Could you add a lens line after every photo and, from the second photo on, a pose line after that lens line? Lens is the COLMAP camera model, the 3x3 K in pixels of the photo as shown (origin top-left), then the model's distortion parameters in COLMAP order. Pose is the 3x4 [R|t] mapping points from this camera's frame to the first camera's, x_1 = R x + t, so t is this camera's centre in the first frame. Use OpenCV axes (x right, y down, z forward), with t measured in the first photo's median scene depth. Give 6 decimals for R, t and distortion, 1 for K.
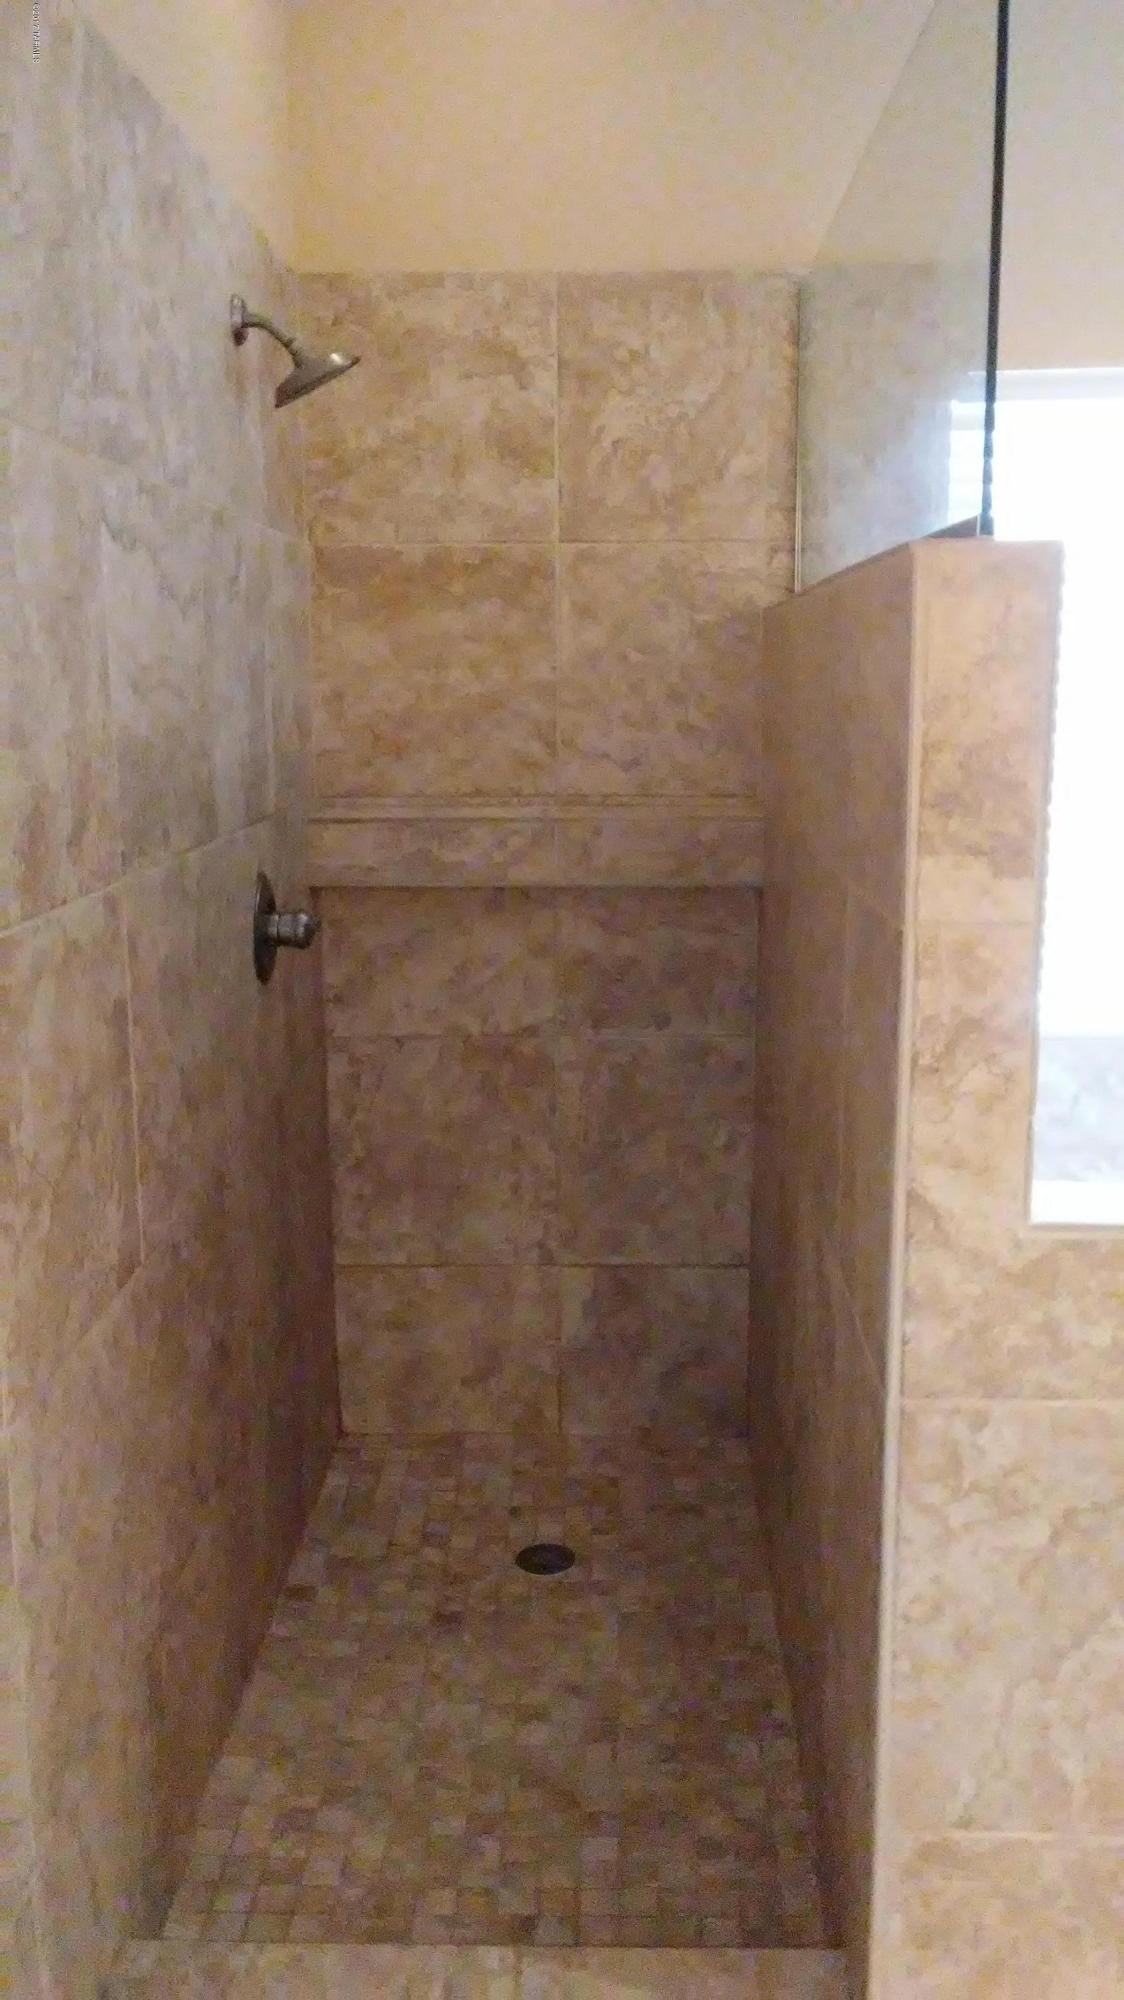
lens RADIAL K [[1672.2, 0, 562.0], [0, 1672.2, 1000.0], [0, 0, 1]] dist [0.008913, 0.006233]
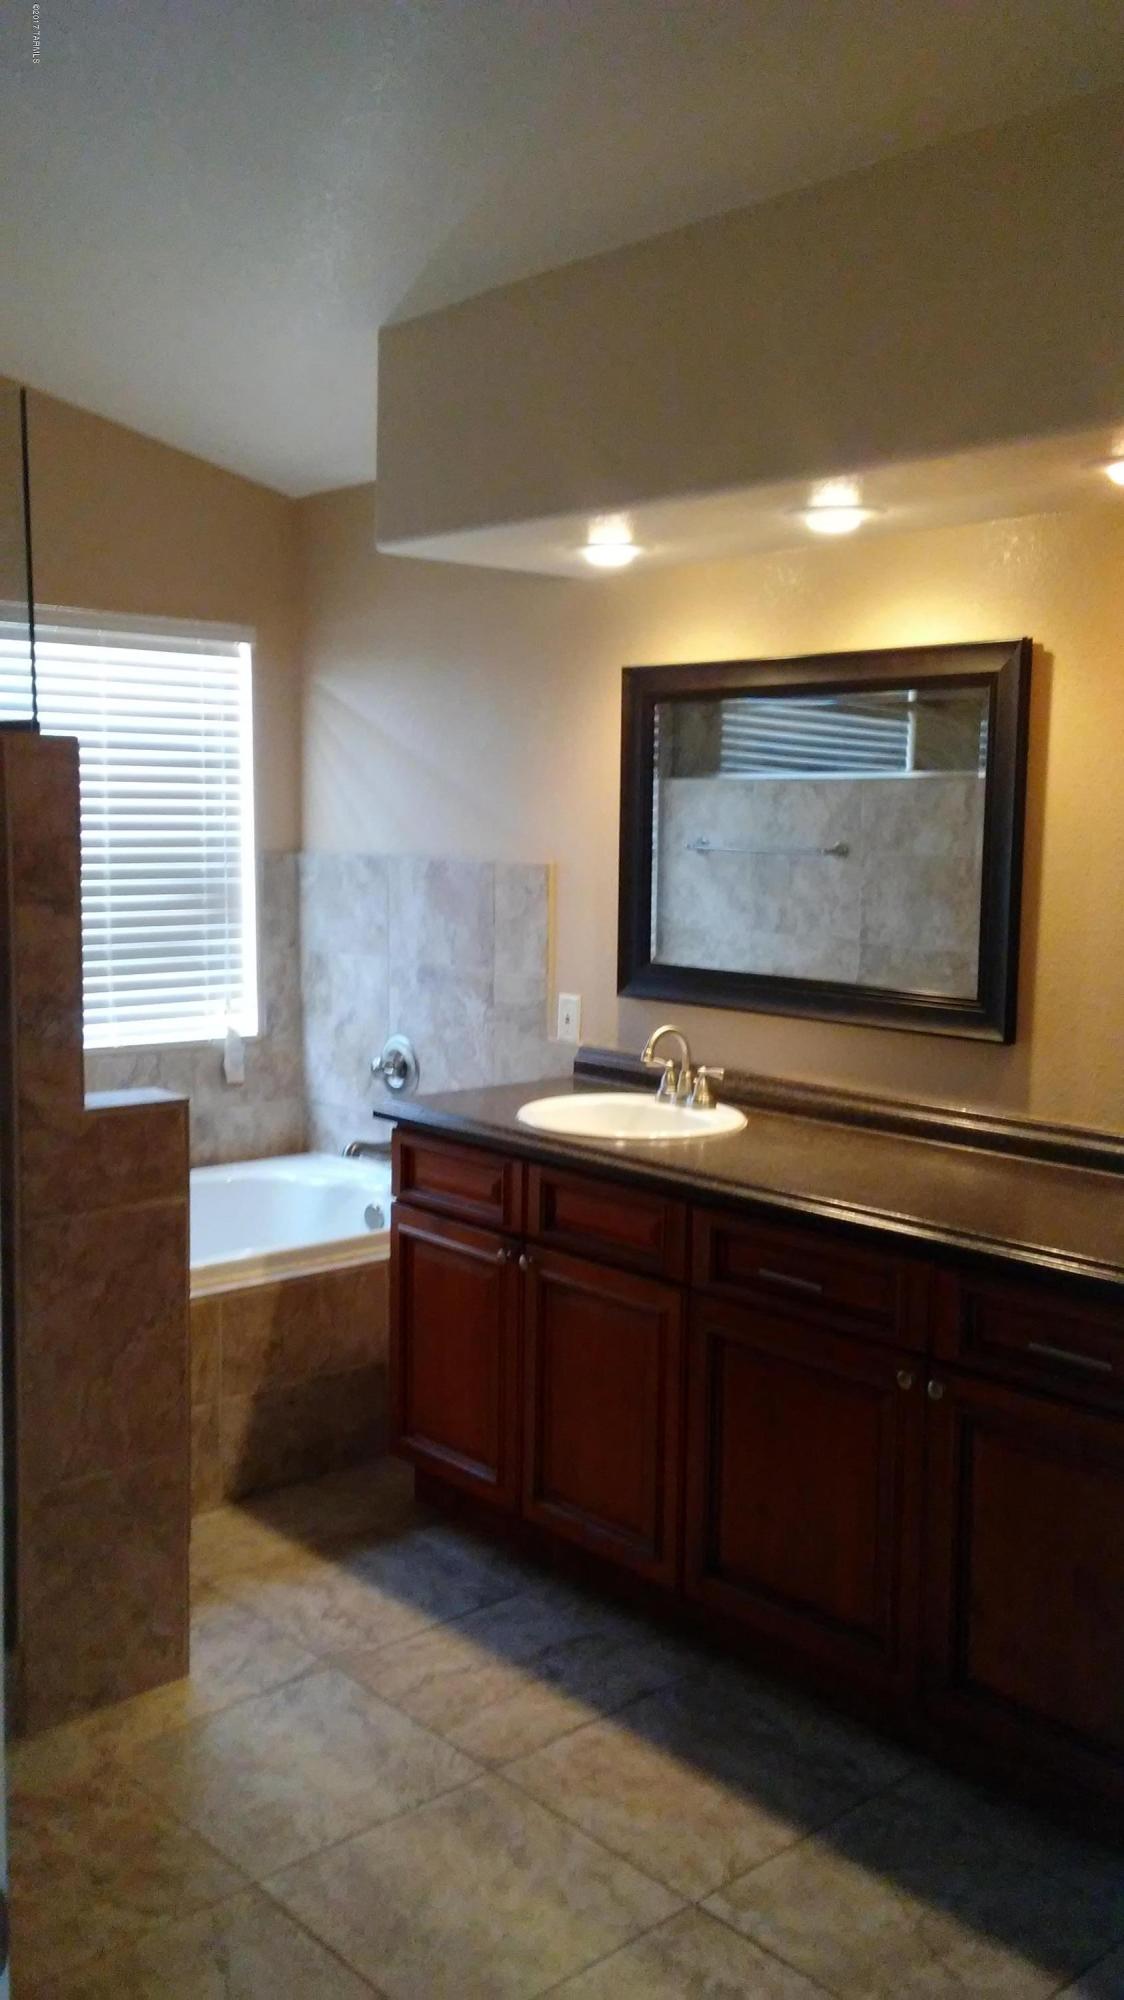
lens RADIAL K [[1672.2, 0, 562.0], [0, 1672.2, 1000.0], [0, 0, 1]] dist [0.008913, 0.006233]
pose [[0.689031, -0.057055, 0.722483, -0.640344], [0.101332, 0.994688, -0.018089, 0.099161], [-0.717613, 0.085675, 0.691152, -0.596548]]
